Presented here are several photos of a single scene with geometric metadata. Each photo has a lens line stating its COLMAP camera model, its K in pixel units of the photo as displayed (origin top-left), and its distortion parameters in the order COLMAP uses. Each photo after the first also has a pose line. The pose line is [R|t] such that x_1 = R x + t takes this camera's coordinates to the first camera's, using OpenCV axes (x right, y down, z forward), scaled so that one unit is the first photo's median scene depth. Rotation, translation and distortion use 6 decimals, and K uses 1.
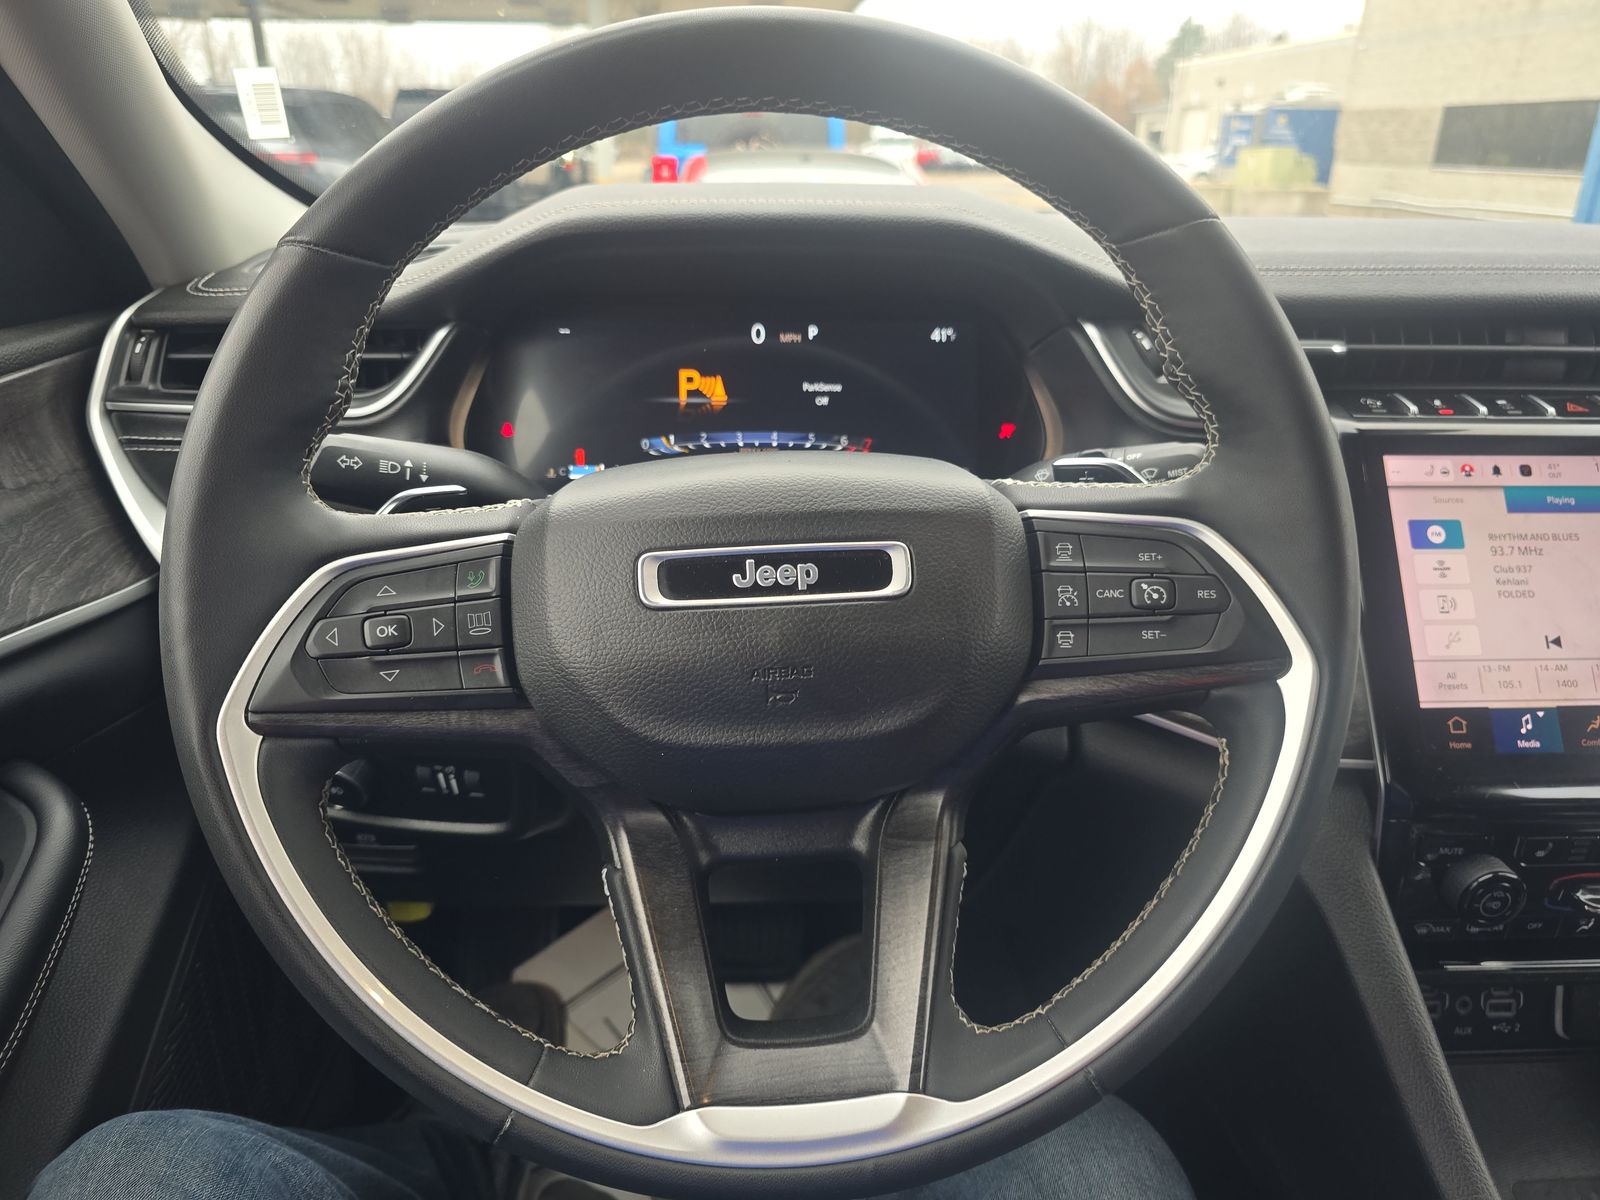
lens RADIAL K [[1063.7, 0, 805.1], [0, 1063.7, 616.6], [0, 0, 1]] dist [0.054518, -0.055896]
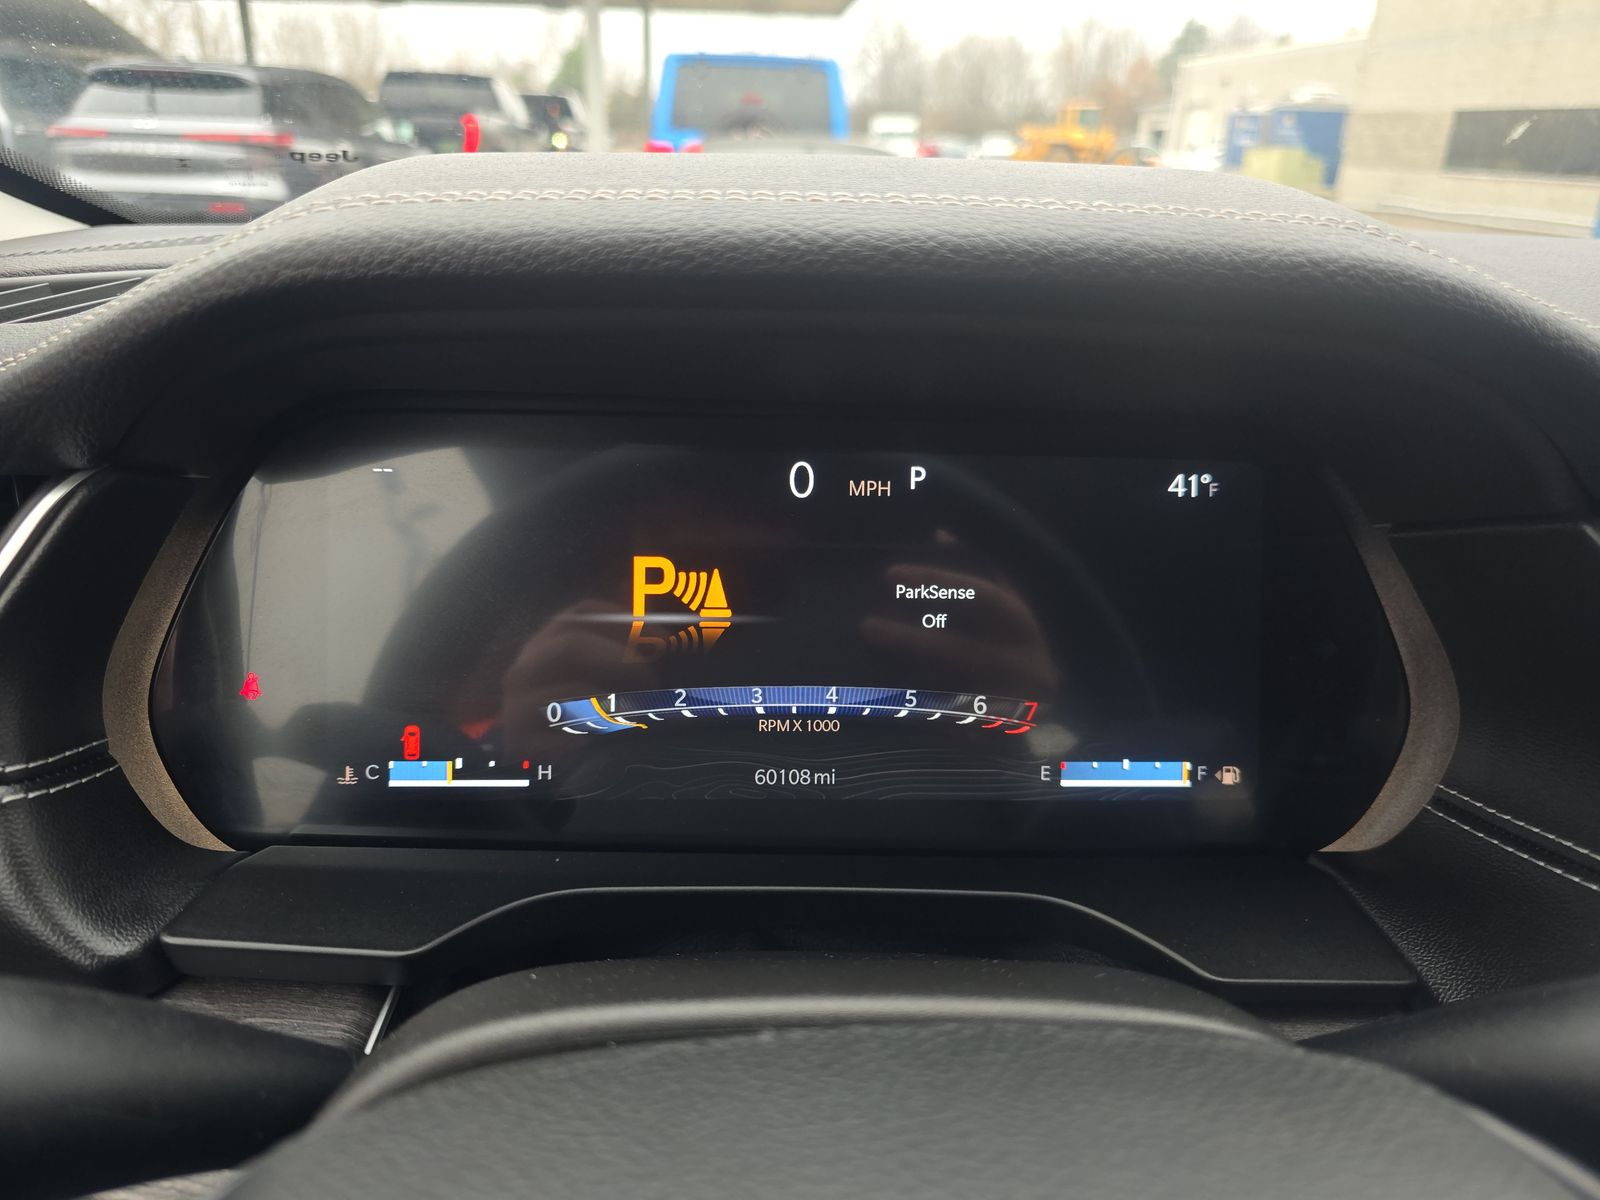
lens RADIAL K [[1067.7, 0, 800.0], [0, 1067.7, 600.0], [0, 0, 1]] dist [0.040810, -0.051784]
pose [[0.999859, 0.016588, 0.002723, -0.059574], [-0.016568, 0.999835, -0.007382, -0.274484], [-0.002845, 0.007336, 0.999969, 0.700321]]
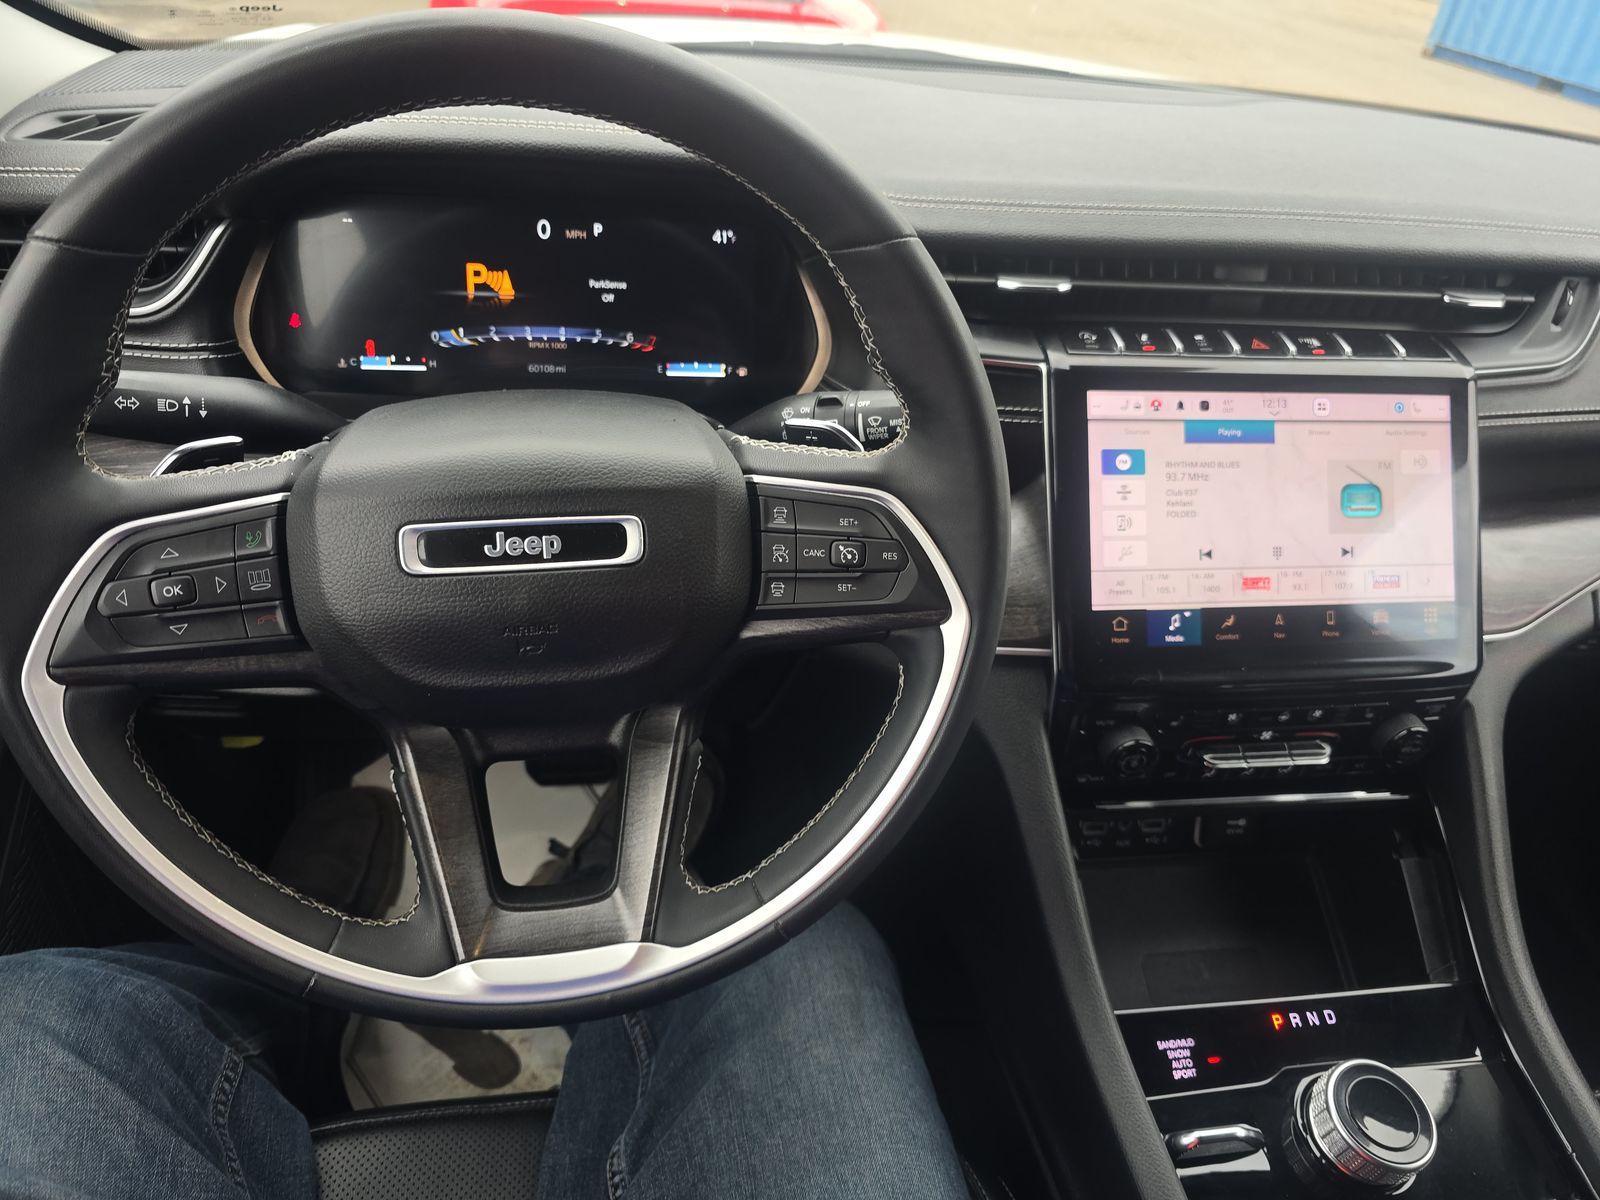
lens RADIAL K [[1066.3, 0, 796.3], [0, 1066.3, 597.1], [0, 0, 1]] dist [0.046959, -0.039731]
pose [[0.993764, 0.000967, 0.111497, 0.109900], [-0.024772, 0.976886, 0.212320, -0.189684], [-0.108715, -0.213758, 0.970819, -0.144506]]
